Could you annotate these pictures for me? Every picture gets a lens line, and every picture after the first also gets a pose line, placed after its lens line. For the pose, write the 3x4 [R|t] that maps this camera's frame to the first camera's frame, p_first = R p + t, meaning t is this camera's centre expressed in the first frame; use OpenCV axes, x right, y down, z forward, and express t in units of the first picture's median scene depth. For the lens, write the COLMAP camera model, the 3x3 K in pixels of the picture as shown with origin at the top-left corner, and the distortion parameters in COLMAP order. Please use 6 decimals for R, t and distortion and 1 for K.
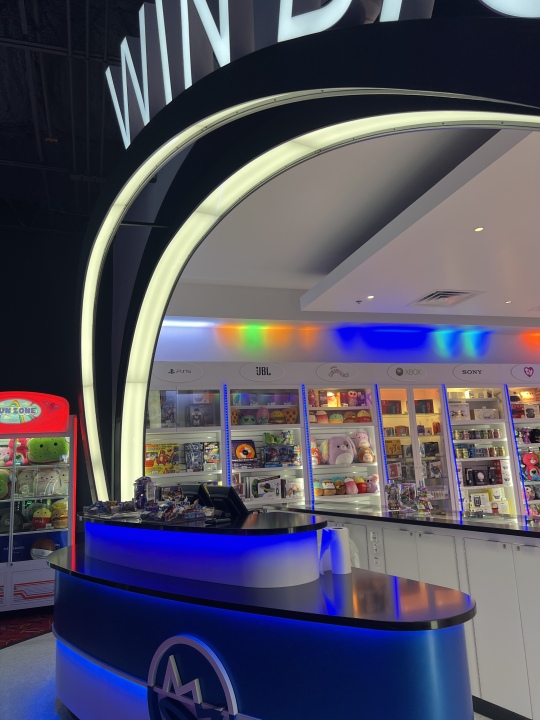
lens RADIAL K [[535.2, 0, 266.1], [0, 535.2, 364.4], [0, 0, 1]] dist [0.091141, -0.153273]
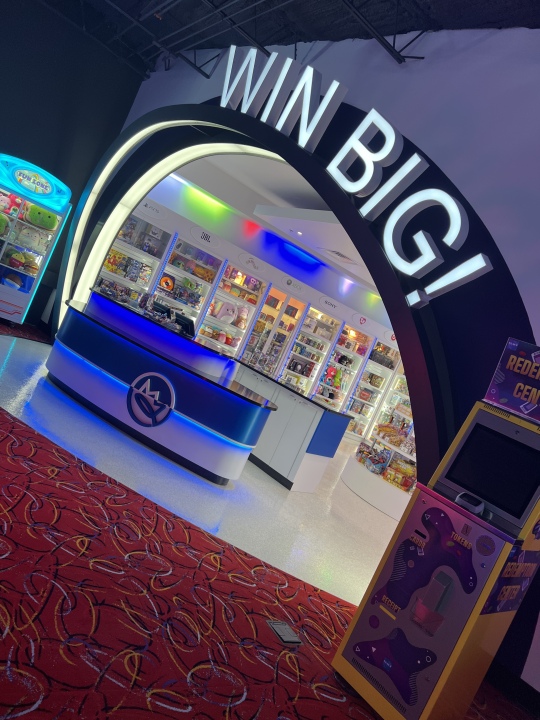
lens RADIAL K [[535.2, 0, 266.1], [0, 535.2, 364.4], [0, 0, 1]] dist [0.091141, -0.153273]
pose [[0.853229, 0.416492, 0.313902, -0.167221], [-0.490769, 0.844849, 0.213017, -0.079455], [-0.176480, -0.335806, 0.925251, -0.391650]]
